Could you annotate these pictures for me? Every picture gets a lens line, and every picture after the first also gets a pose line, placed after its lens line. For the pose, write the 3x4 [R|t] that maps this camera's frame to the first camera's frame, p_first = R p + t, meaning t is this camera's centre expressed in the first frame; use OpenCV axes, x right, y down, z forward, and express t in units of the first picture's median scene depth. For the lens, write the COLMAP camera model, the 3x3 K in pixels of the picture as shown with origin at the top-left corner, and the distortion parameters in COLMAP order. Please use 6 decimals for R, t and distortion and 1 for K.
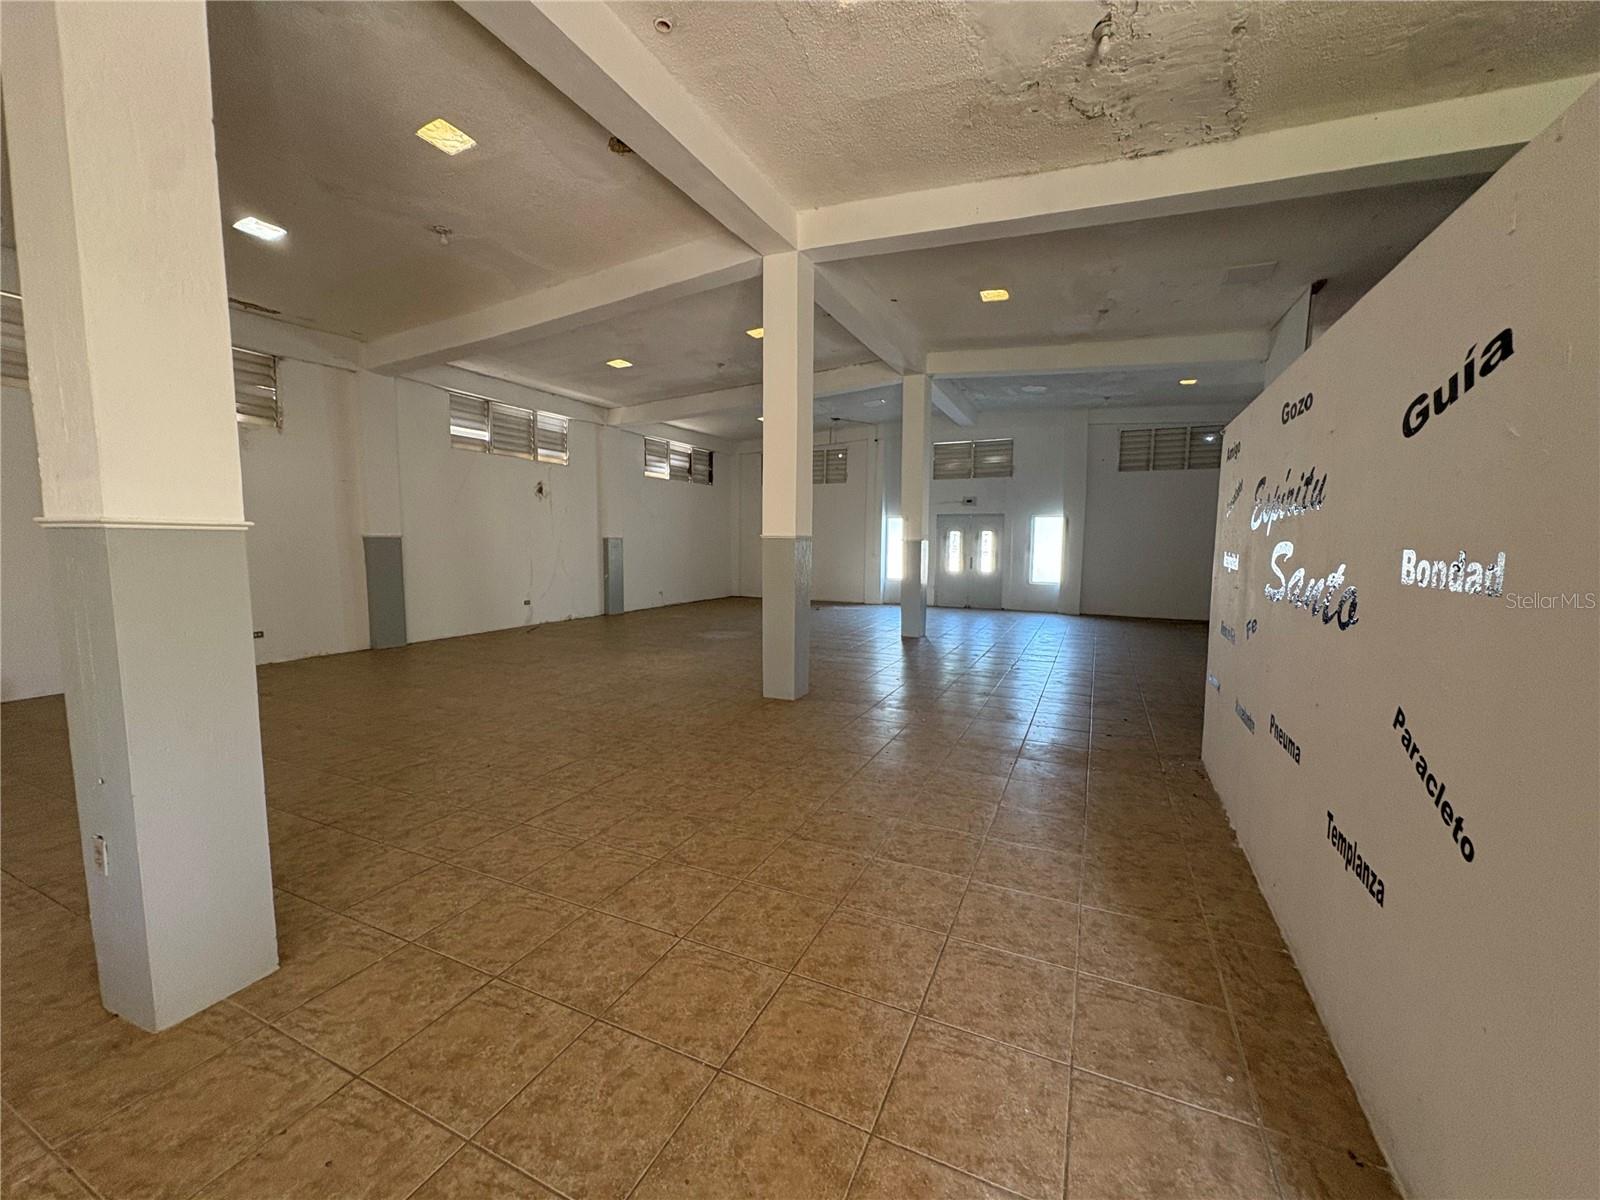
lens RADIAL K [[639.3, 0, 799.4], [0, 639.3, 603.3], [0, 0, 1]] dist [-0.002772, 0.000862]
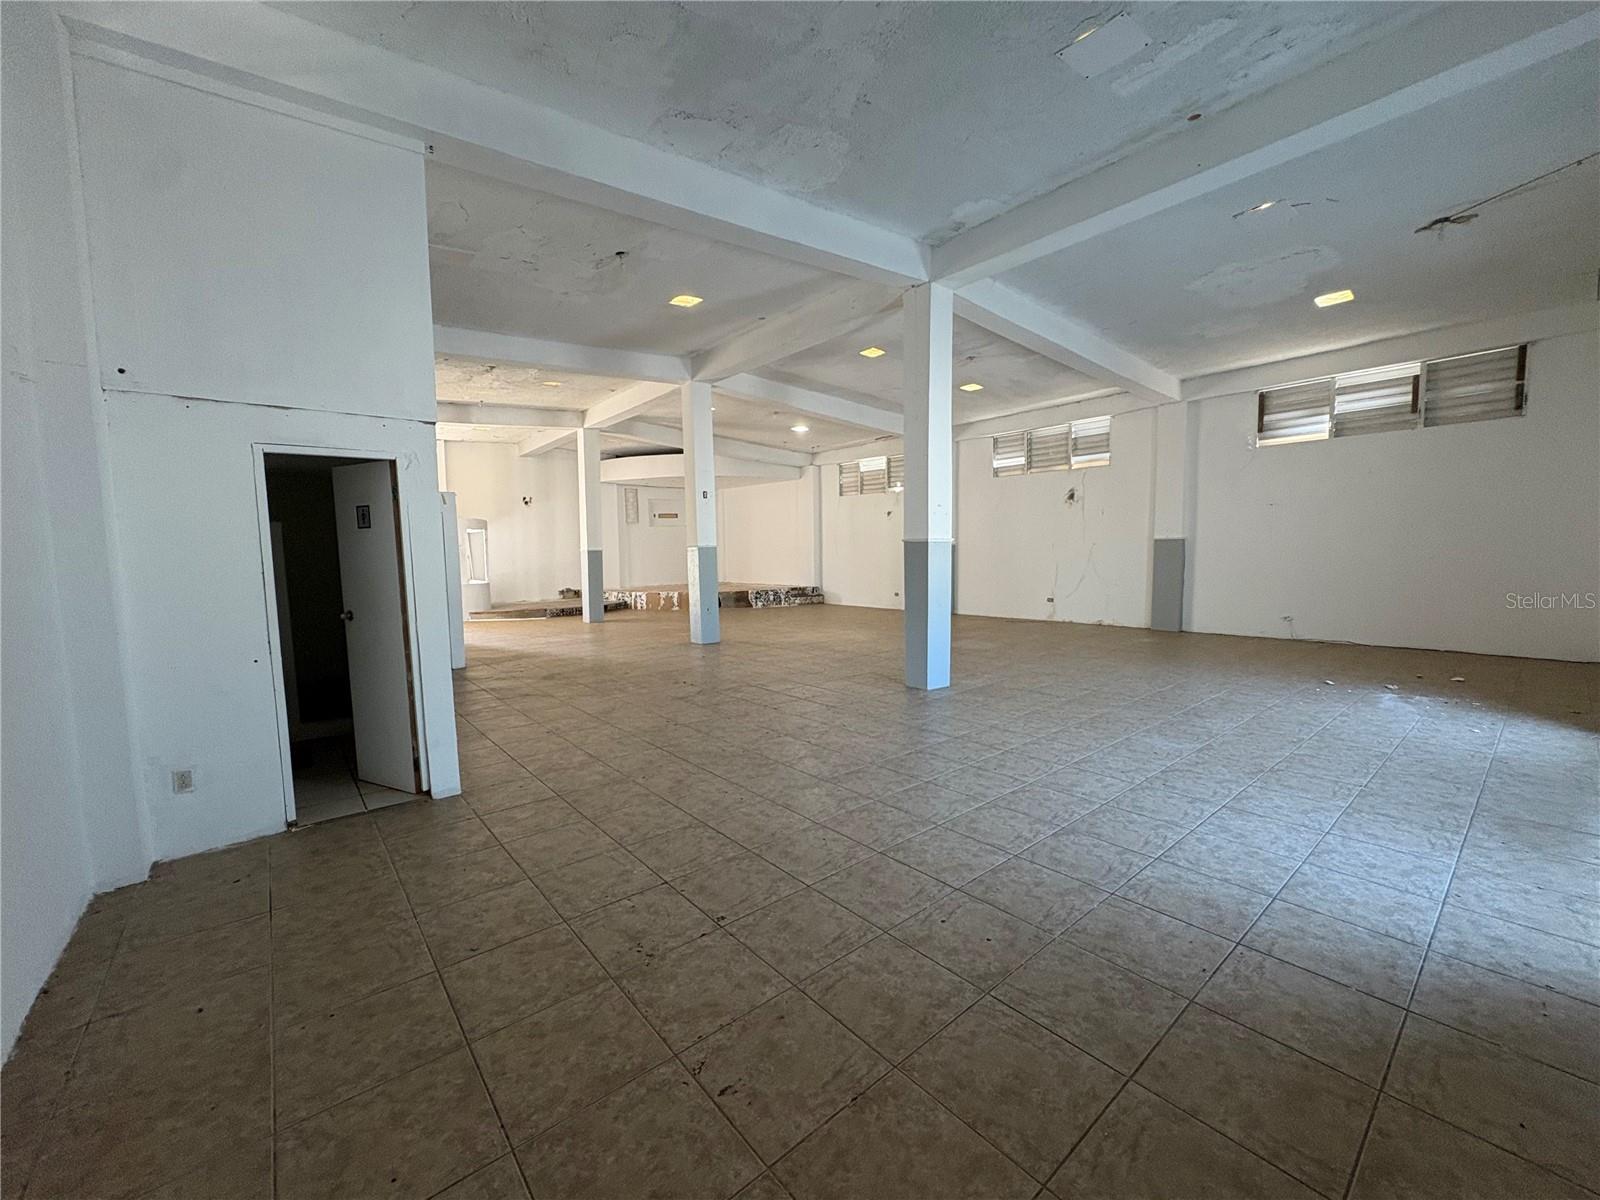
lens RADIAL K [[639.3, 0, 802.2], [0, 639.3, 597.5], [0, 0, 1]] dist [-0.002772, 0.000862]
pose [[-0.419549, 0.066075, -0.905325, 1.526493], [-0.074161, 0.991518, 0.106734, -0.183792], [0.904698, 0.111920, -0.411090, 2.130810]]
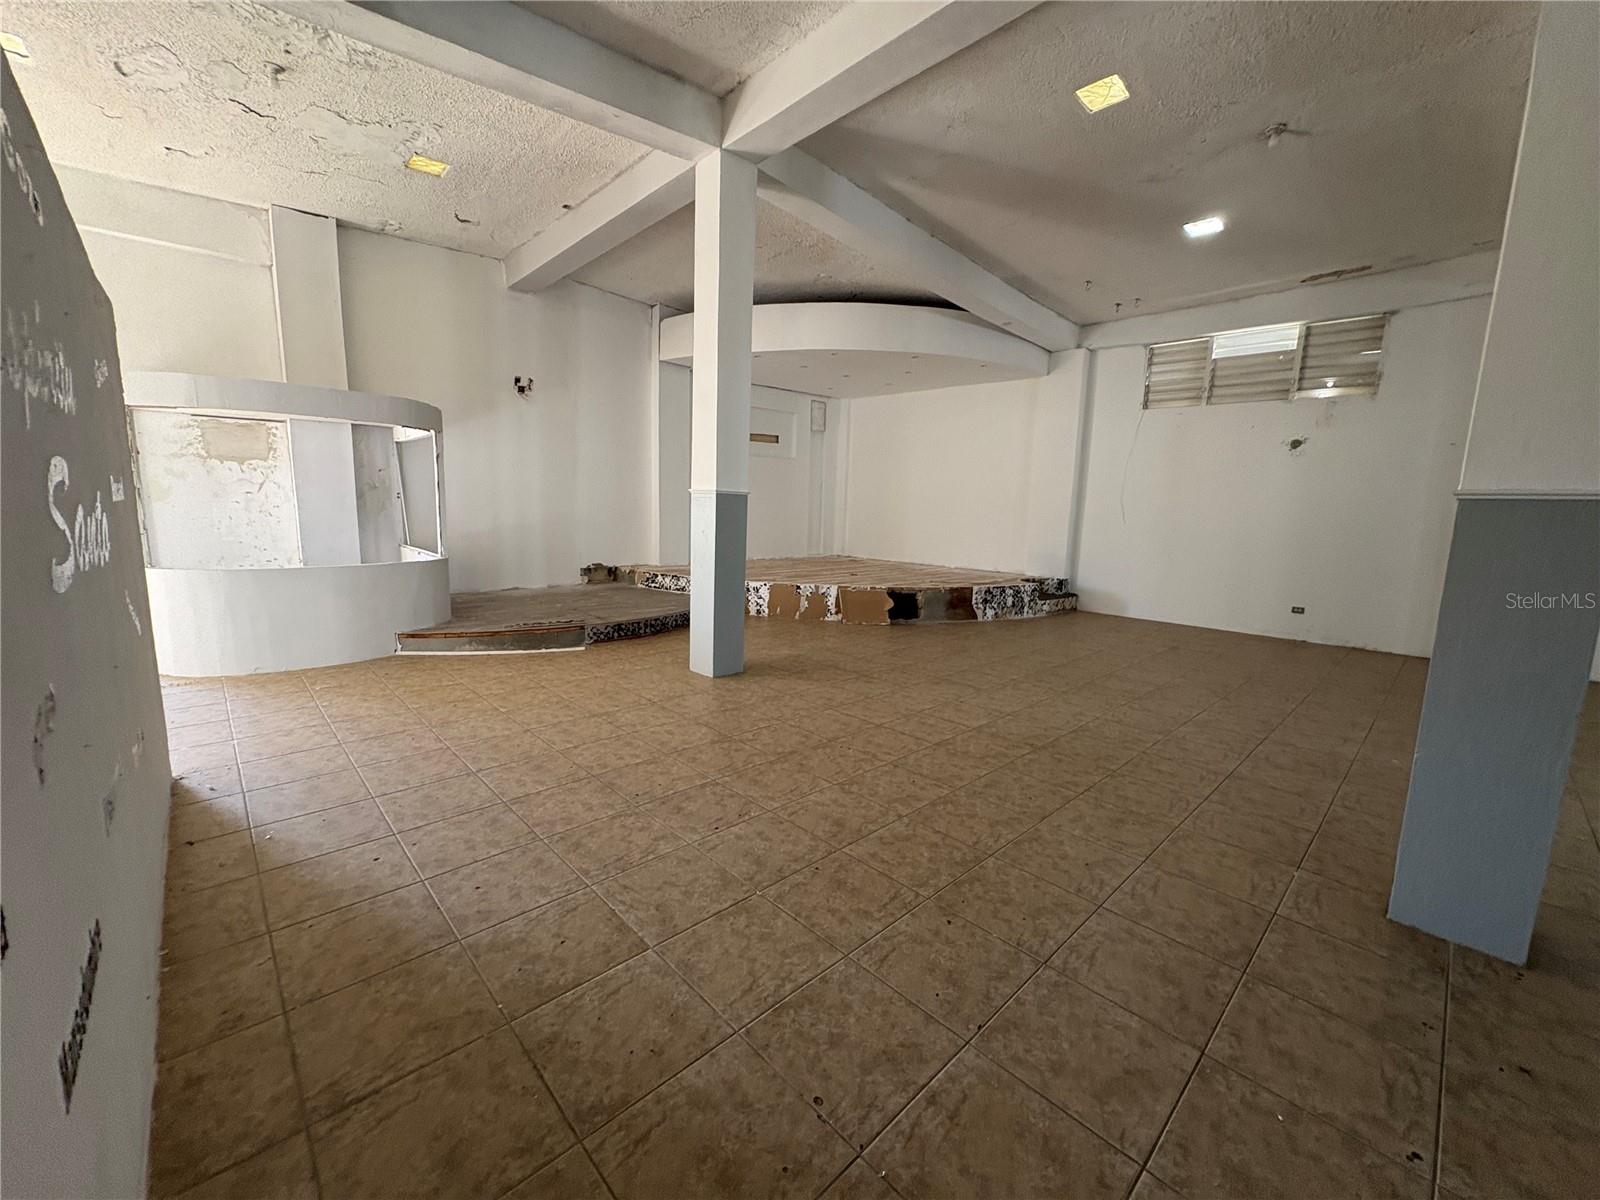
lens RADIAL K [[639.3, 0, 799.3], [0, 639.3, 599.5], [0, 0, 1]] dist [-0.002772, 0.000862]
pose [[-0.365817, 0.121925, -0.922666, 0.513452], [-0.119463, 0.977029, 0.176473, -0.071472], [0.922988, 0.174781, -0.342848, 0.861335]]
